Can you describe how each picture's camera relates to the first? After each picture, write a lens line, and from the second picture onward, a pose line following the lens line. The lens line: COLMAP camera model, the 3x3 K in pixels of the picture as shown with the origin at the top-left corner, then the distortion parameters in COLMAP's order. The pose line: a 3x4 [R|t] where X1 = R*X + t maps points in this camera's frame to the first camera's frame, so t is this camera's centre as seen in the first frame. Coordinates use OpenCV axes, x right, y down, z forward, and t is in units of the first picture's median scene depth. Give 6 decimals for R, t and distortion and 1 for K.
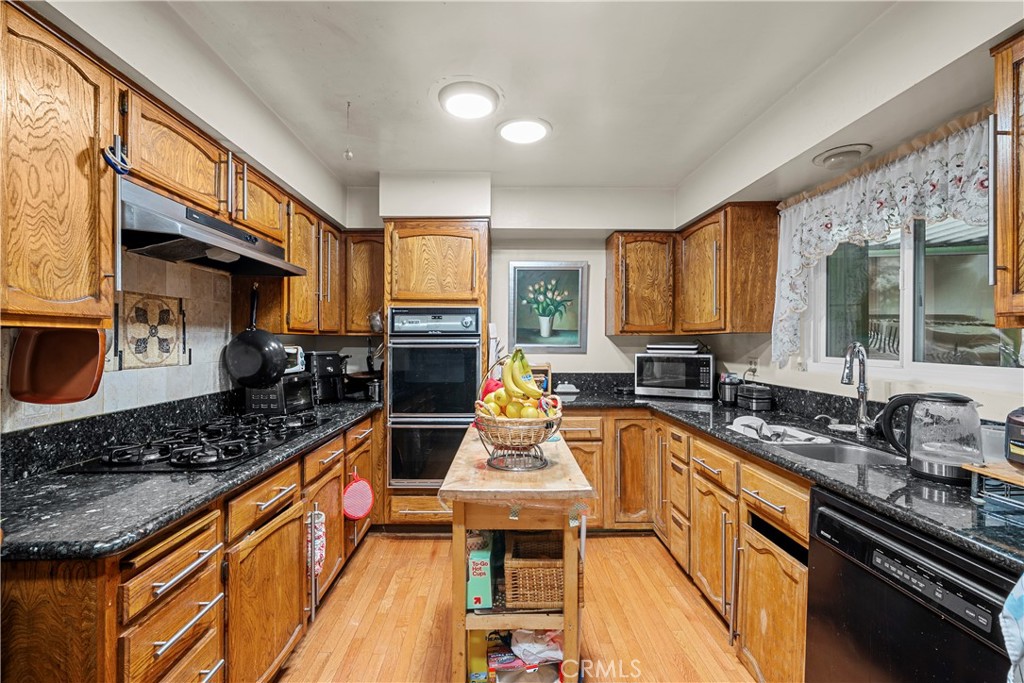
lens RADIAL K [[440.4, 0, 518.1], [0, 440.4, 340.4], [0, 0, 1]] dist [-0.004904, 0.001740]
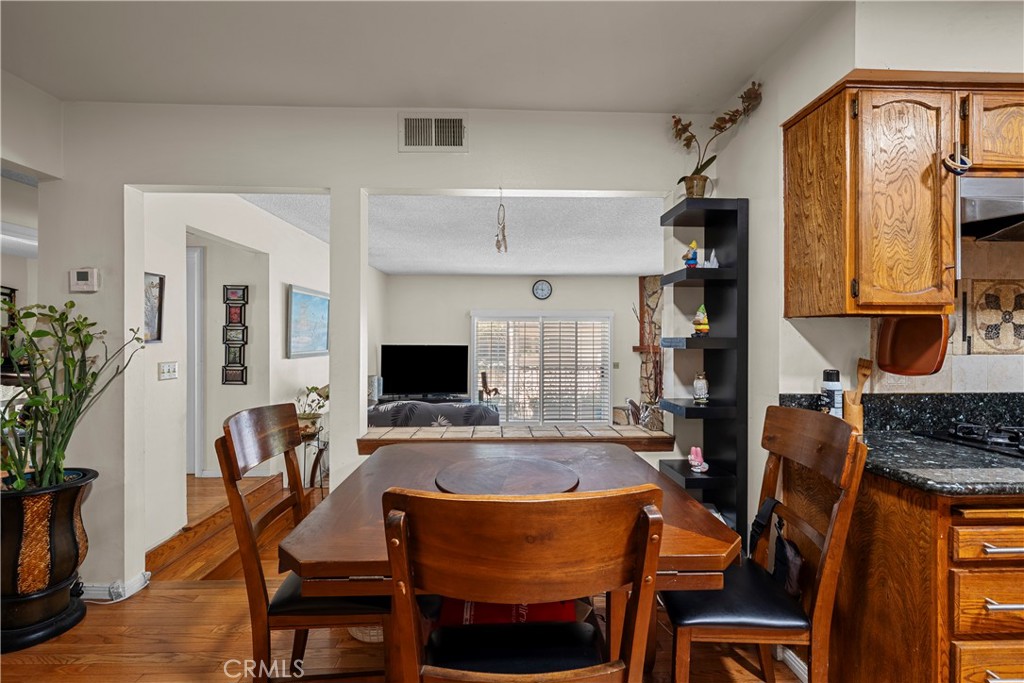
lens RADIAL K [[440.4, 0, 500.1], [0, 440.4, 336.5], [0, 0, 1]] dist [-0.004904, 0.001740]
pose [[-0.016646, -0.001405, -0.999860, 0.198522], [0.001003, 0.999998, -0.001422, 0.028492], [0.999861, -0.001027, -0.016644, -0.131627]]
